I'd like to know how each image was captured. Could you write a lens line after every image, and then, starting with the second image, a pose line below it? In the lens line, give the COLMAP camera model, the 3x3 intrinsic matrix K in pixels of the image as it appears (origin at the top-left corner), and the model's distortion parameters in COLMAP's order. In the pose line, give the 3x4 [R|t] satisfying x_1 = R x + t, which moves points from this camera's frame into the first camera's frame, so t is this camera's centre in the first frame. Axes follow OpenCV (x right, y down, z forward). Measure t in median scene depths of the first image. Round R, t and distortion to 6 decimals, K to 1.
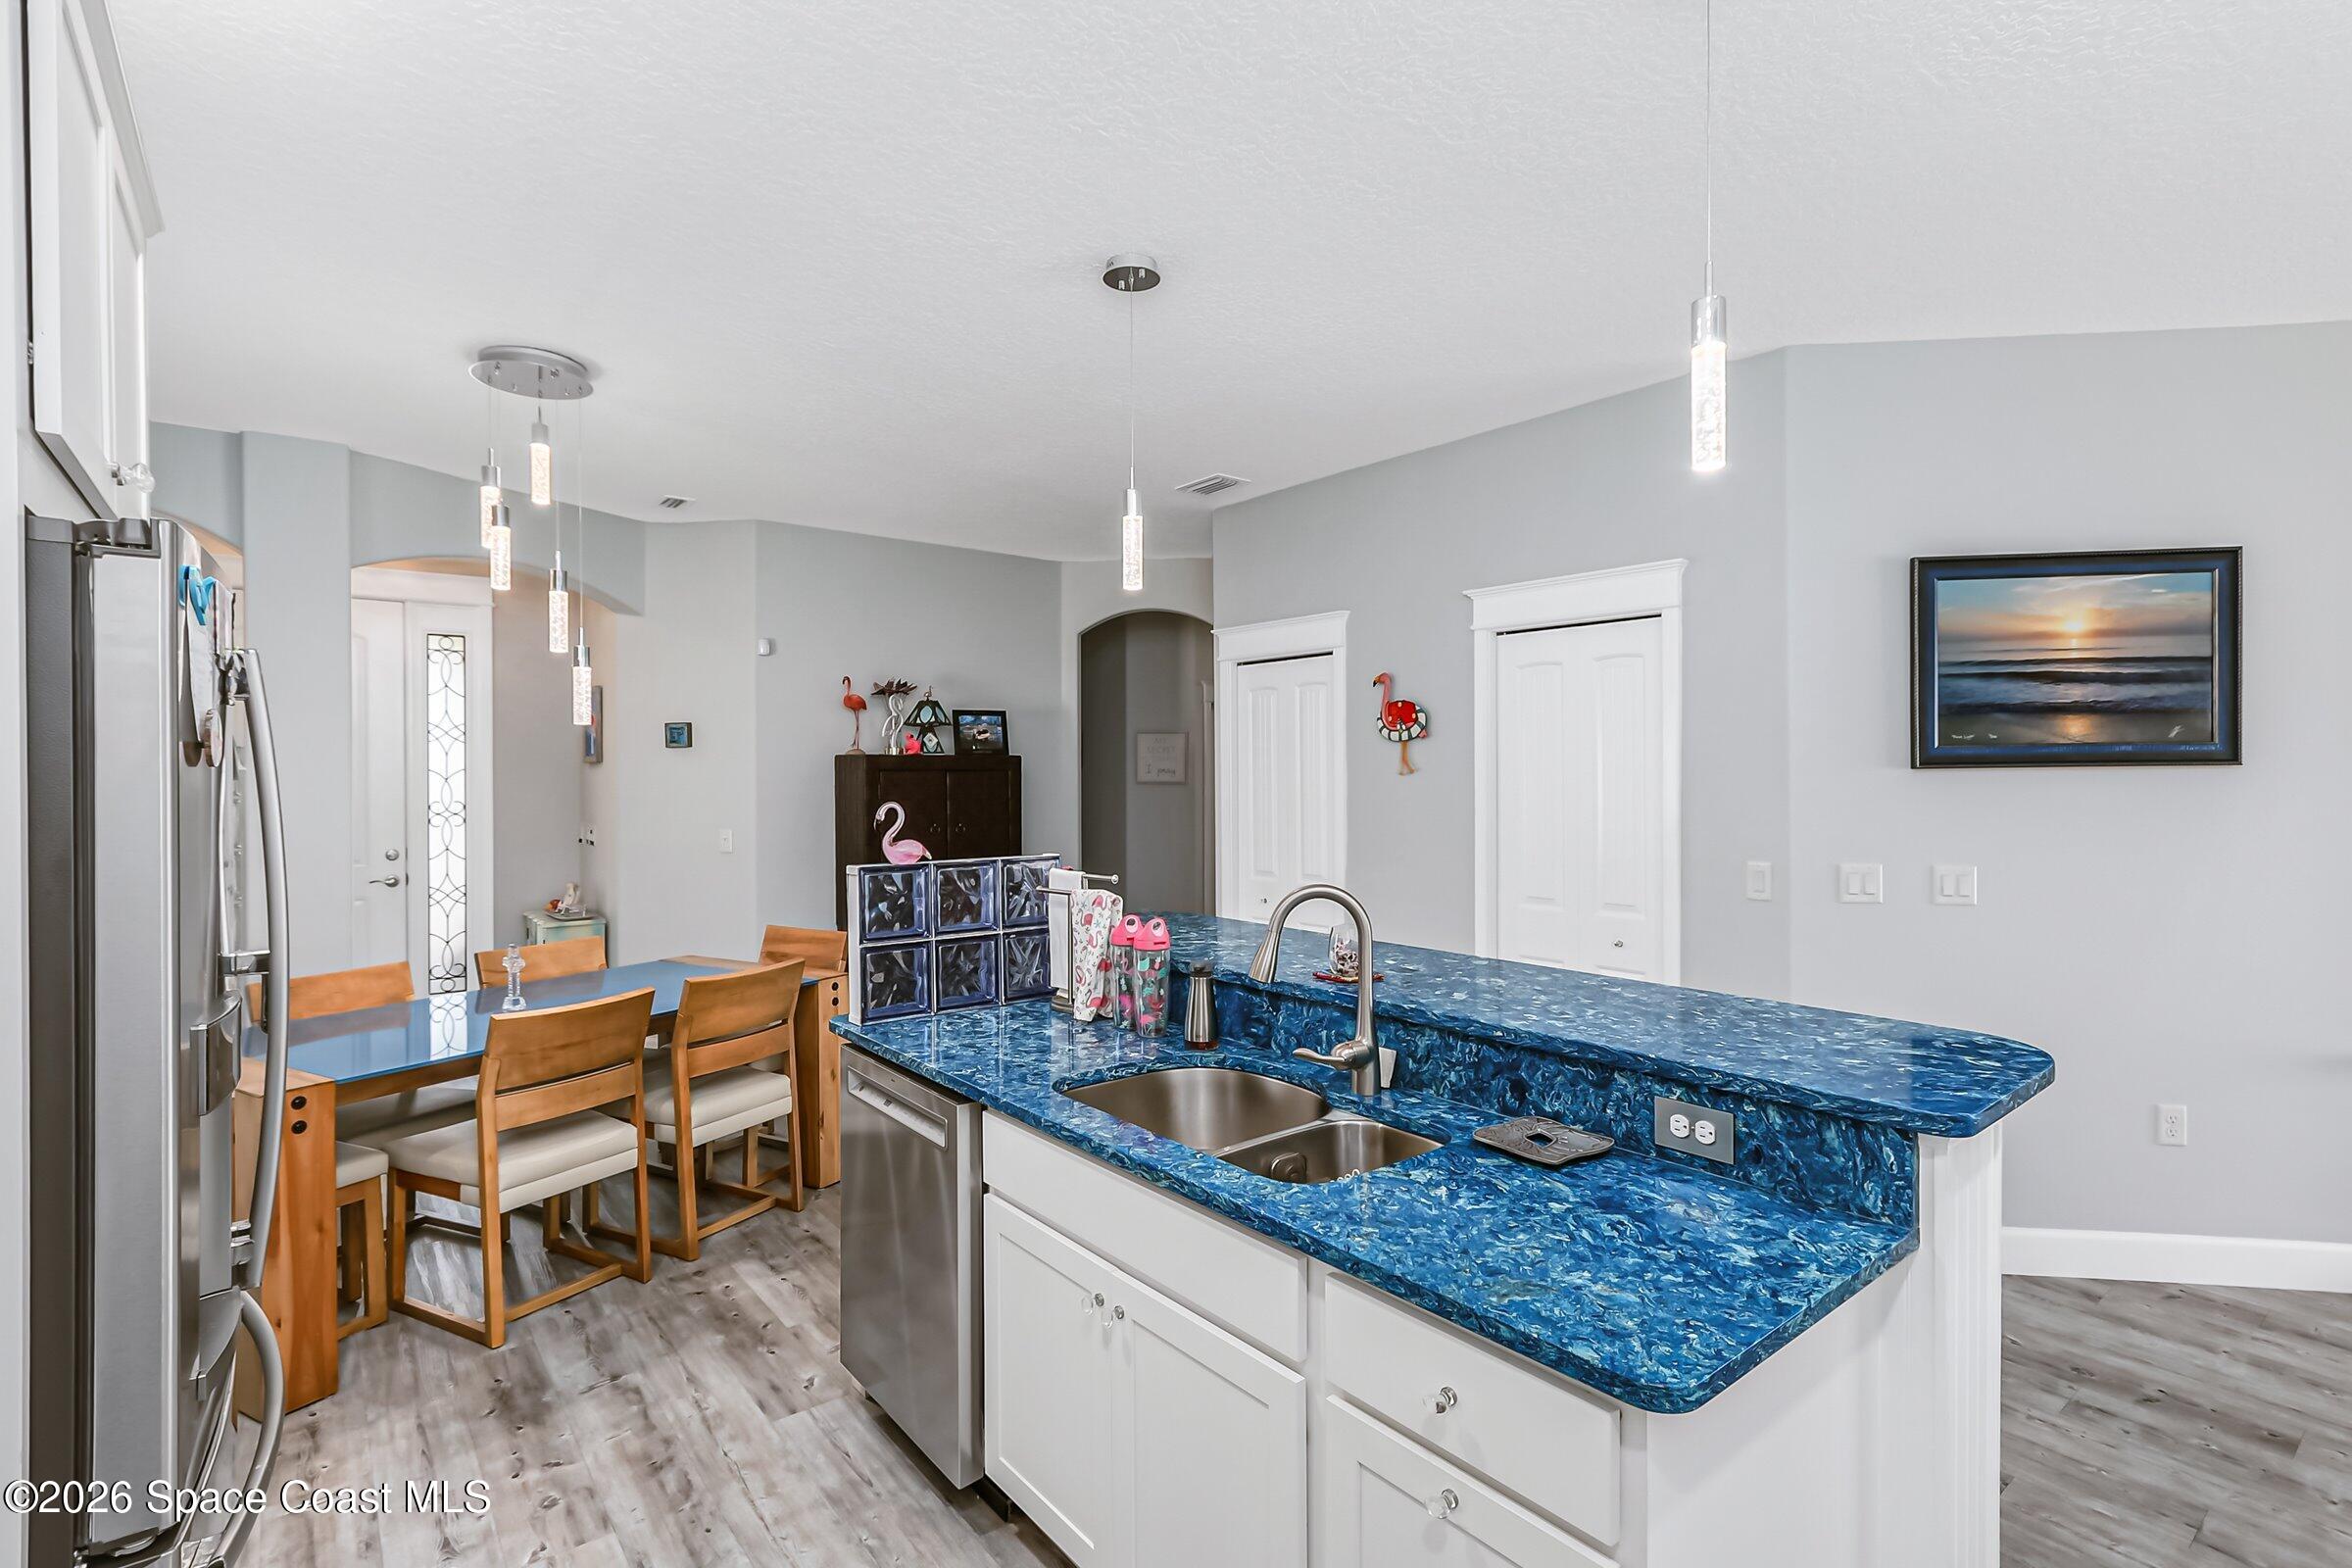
lens RADIAL K [[1118.1, 0, 1176.0], [0, 1118.1, 784.0], [0, 0, 1]] dist [0.001145, 0.000759]
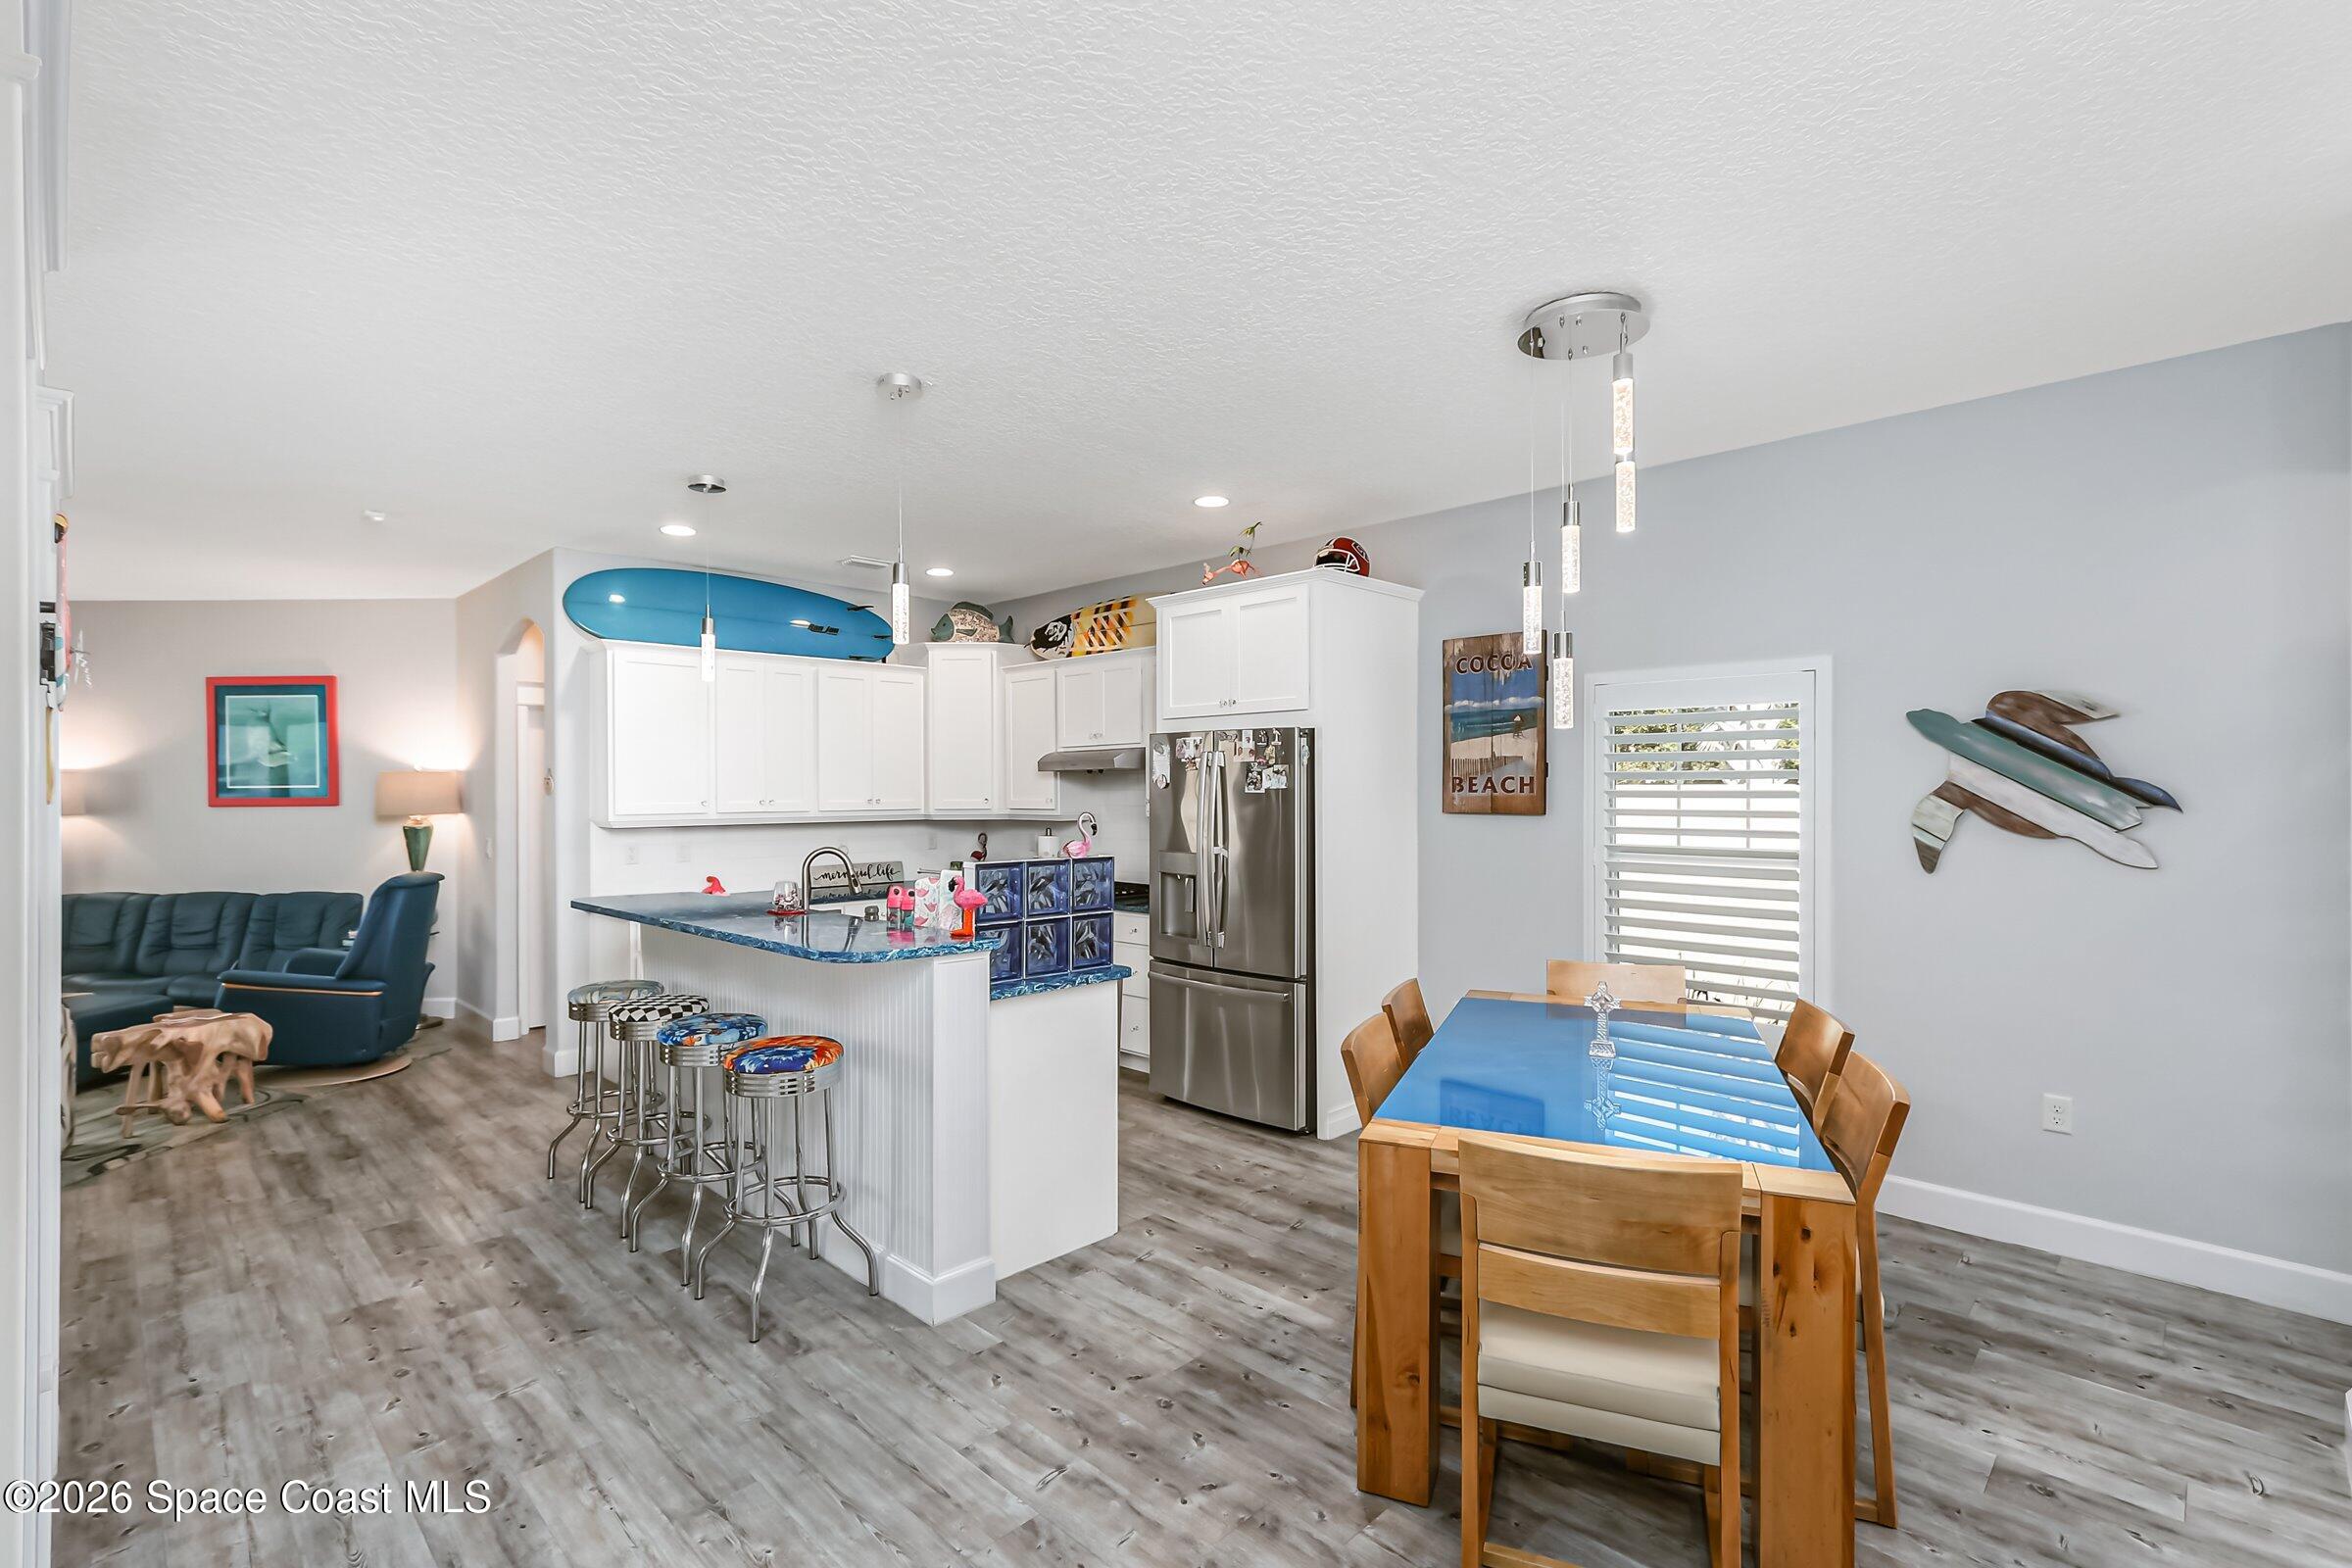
lens RADIAL K [[1080.5, 0, 1183.8], [0, 1080.5, 794.7], [0, 0, 1]] dist [0.002354, 0.000561]
pose [[-0.991387, 0.006890, -0.130782, -0.121510], [0.004907, 0.999868, 0.015479, -0.014590], [0.130871, 0.014704, -0.991290, 1.407150]]
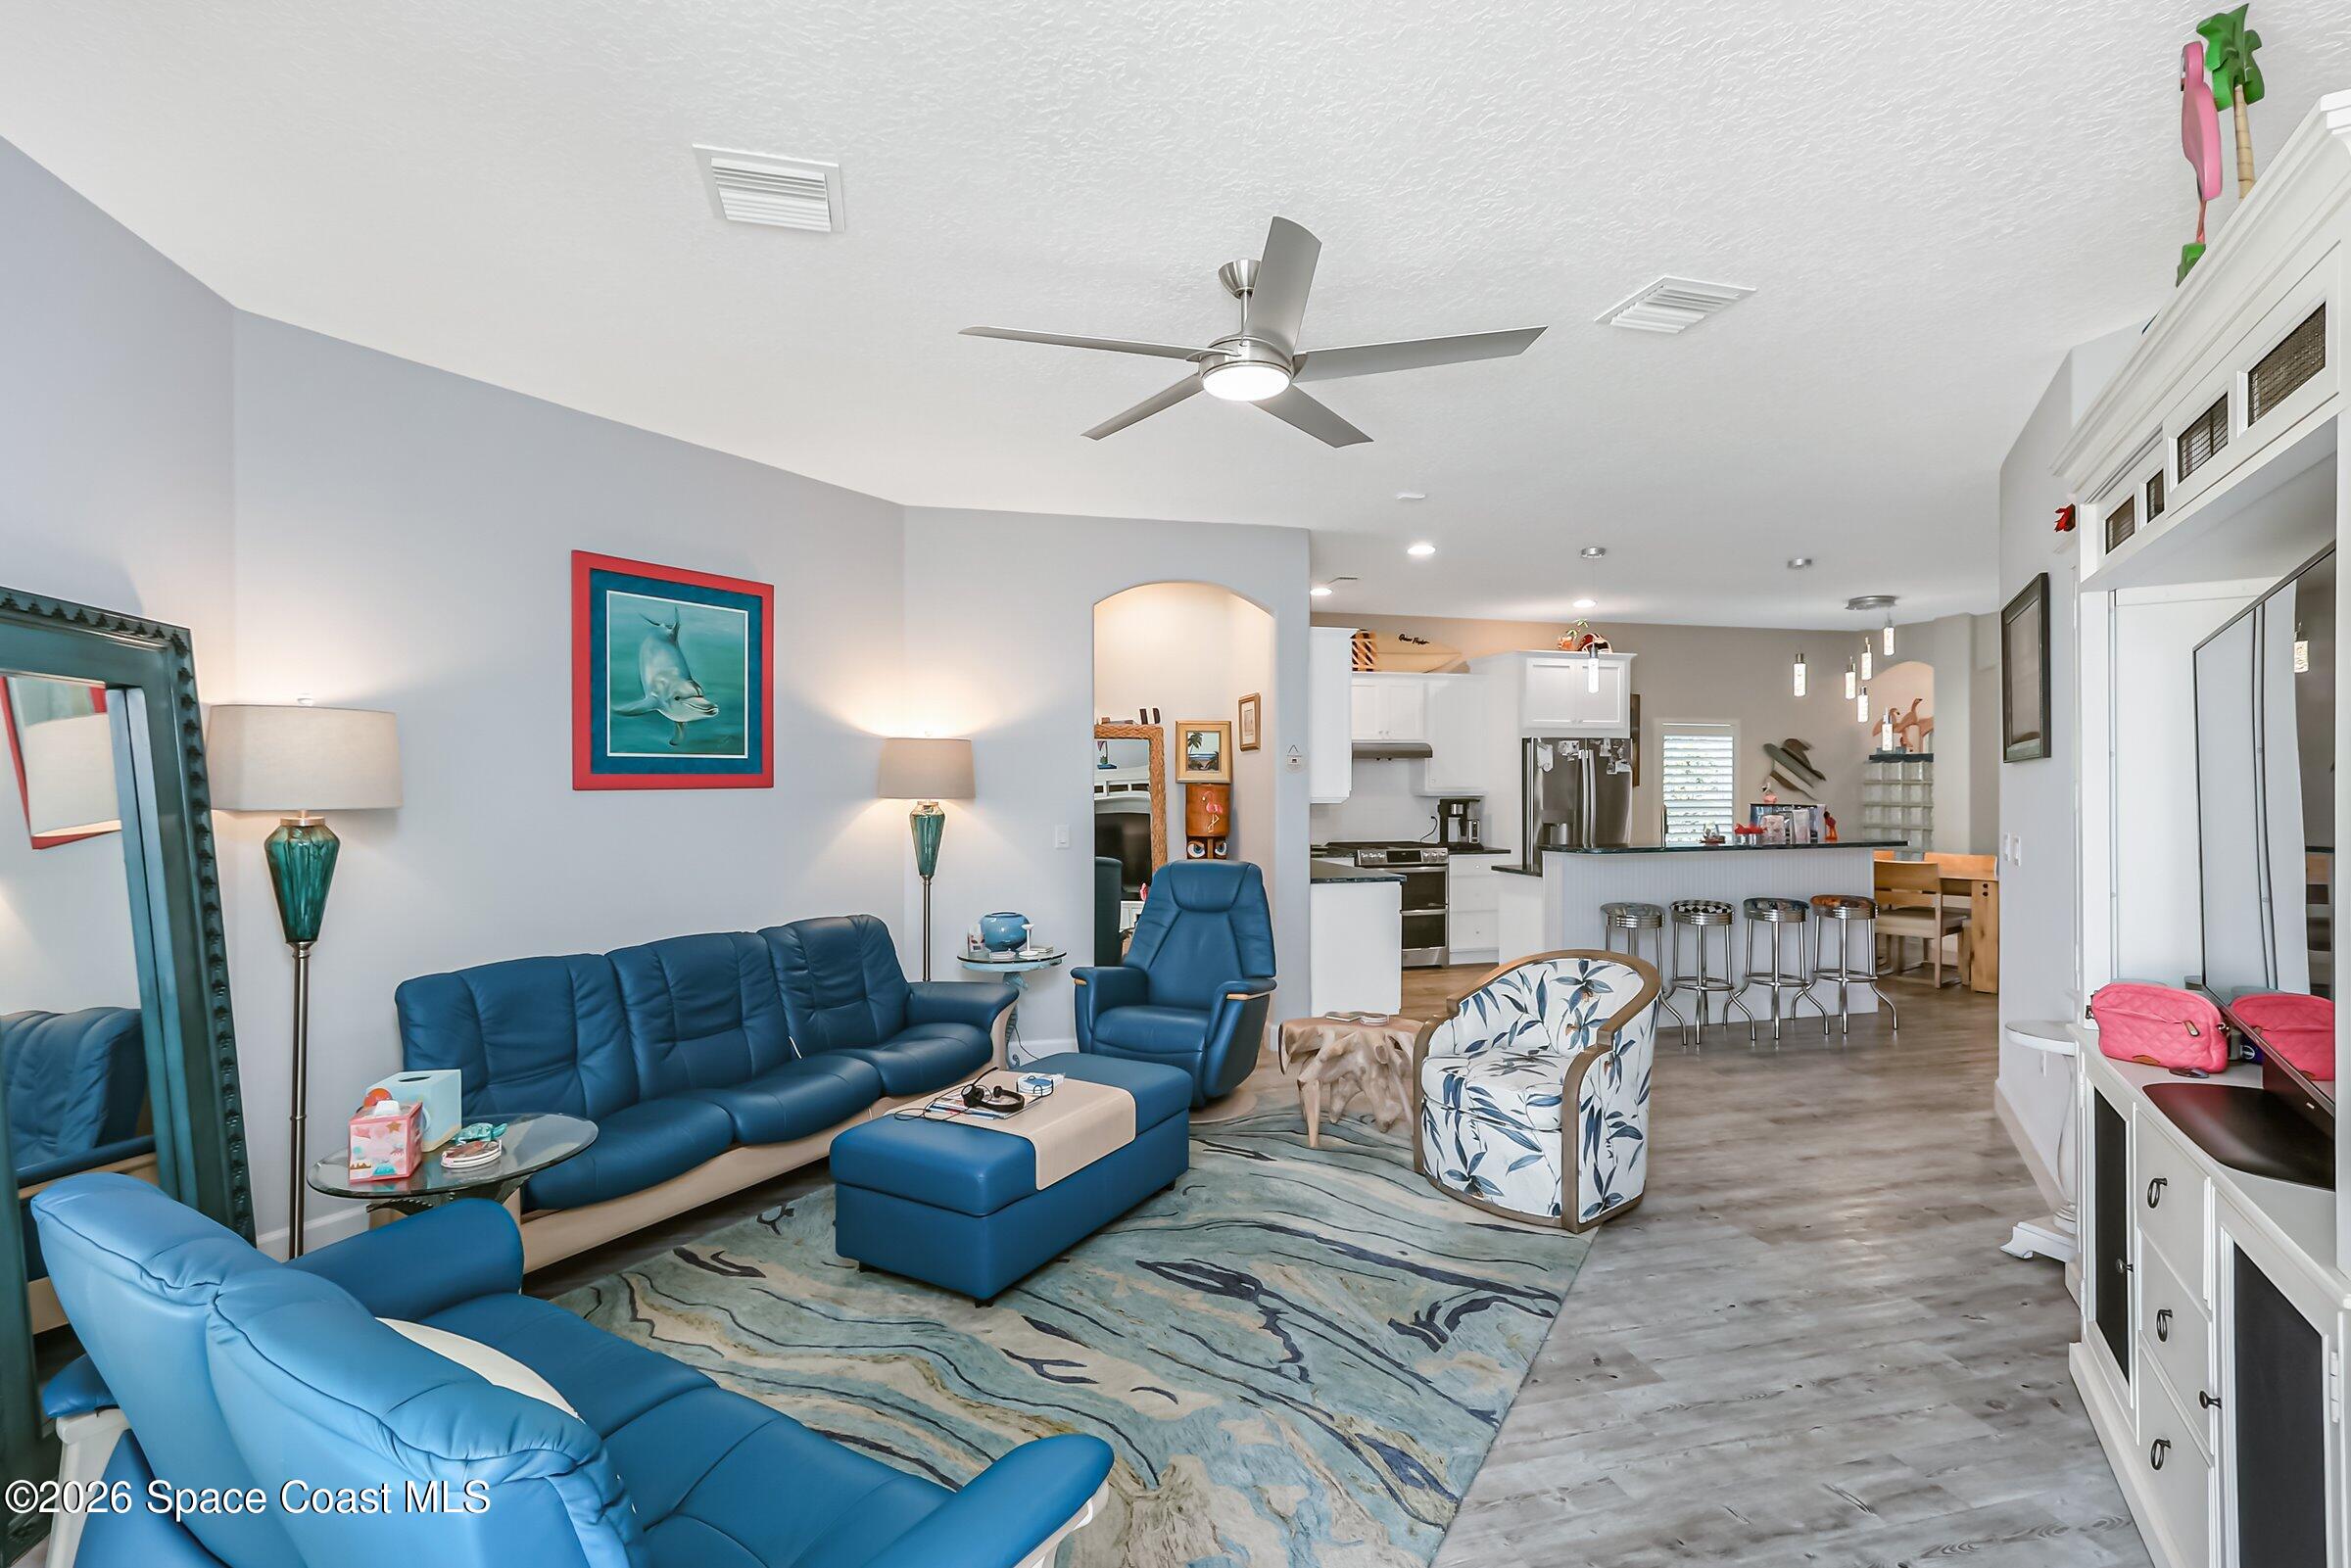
lens RADIAL K [[1052.5, 0, 1180.7], [0, 1052.5, 777.4], [0, 0, 1]] dist [-0.001792, 0.000115]
pose [[-0.405308, 0.000992, -0.914179, 1.611357], [-0.006447, 0.999971, 0.003943, 0.003468], [0.914157, 0.007492, -0.405291, 0.443458]]
